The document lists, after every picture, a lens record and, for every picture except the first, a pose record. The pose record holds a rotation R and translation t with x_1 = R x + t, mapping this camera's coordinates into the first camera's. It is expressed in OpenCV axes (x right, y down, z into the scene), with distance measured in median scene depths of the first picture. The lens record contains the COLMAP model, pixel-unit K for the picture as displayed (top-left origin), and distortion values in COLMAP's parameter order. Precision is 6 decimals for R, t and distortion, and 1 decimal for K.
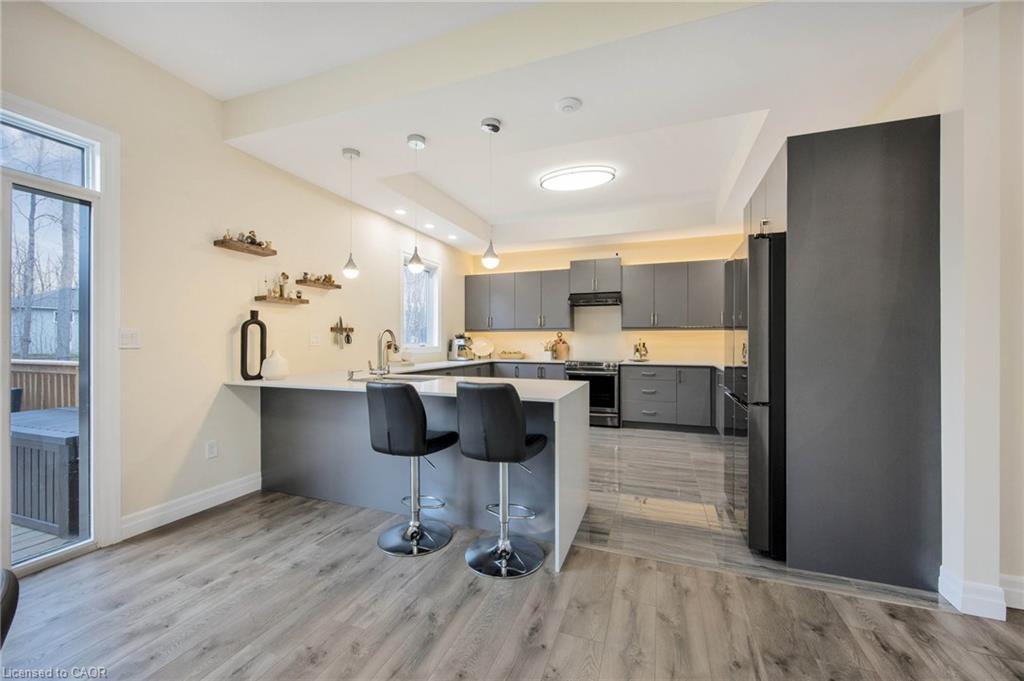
lens RADIAL K [[399.3, 0, 511.4], [0, 399.3, 339.5], [0, 0, 1]] dist [0.000082, -0.000088]
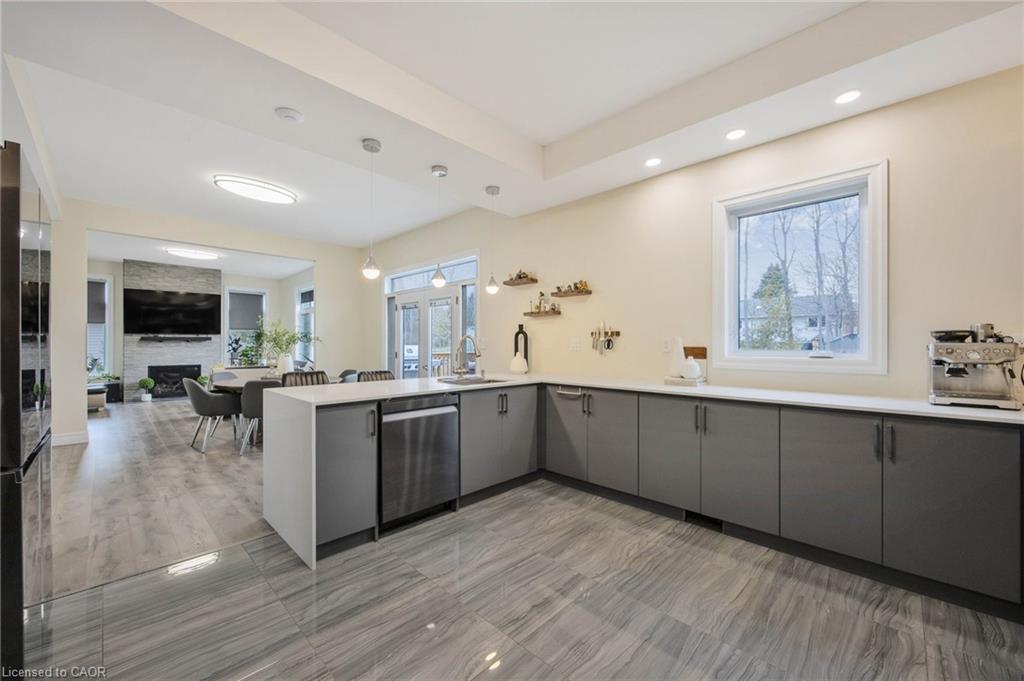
lens RADIAL K [[399.3, 0, 510.6], [0, 399.3, 342.3], [0, 0, 1]] dist [0.000082, -0.000088]
pose [[-0.408173, -0.003330, -0.912898, 0.613042], [-0.000046, 0.999993, -0.003628, -0.002923], [0.912904, -0.001439, -0.408171, 1.401435]]
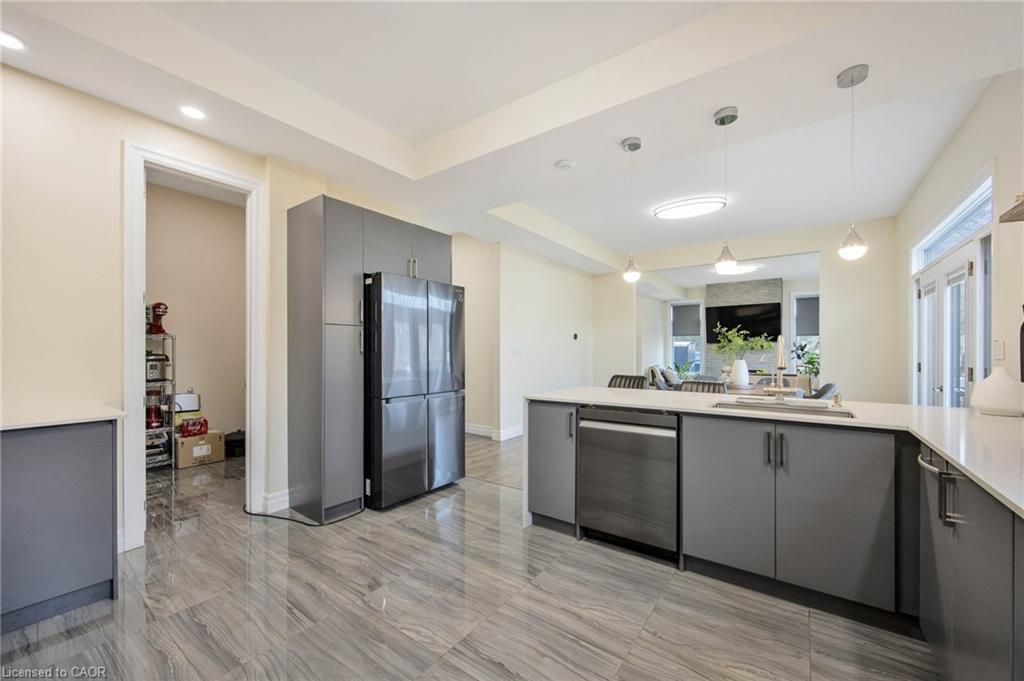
lens RADIAL K [[399.3, 0, 515.5], [0, 399.3, 351.6], [0, 0, 1]] dist [0.000082, -0.000088]
pose [[-0.965767, 0.001747, 0.259404, -0.039464], [0.001752, 0.999998, -0.000213, 0.000858], [-0.259404, 0.000248, -0.965769, 1.642638]]
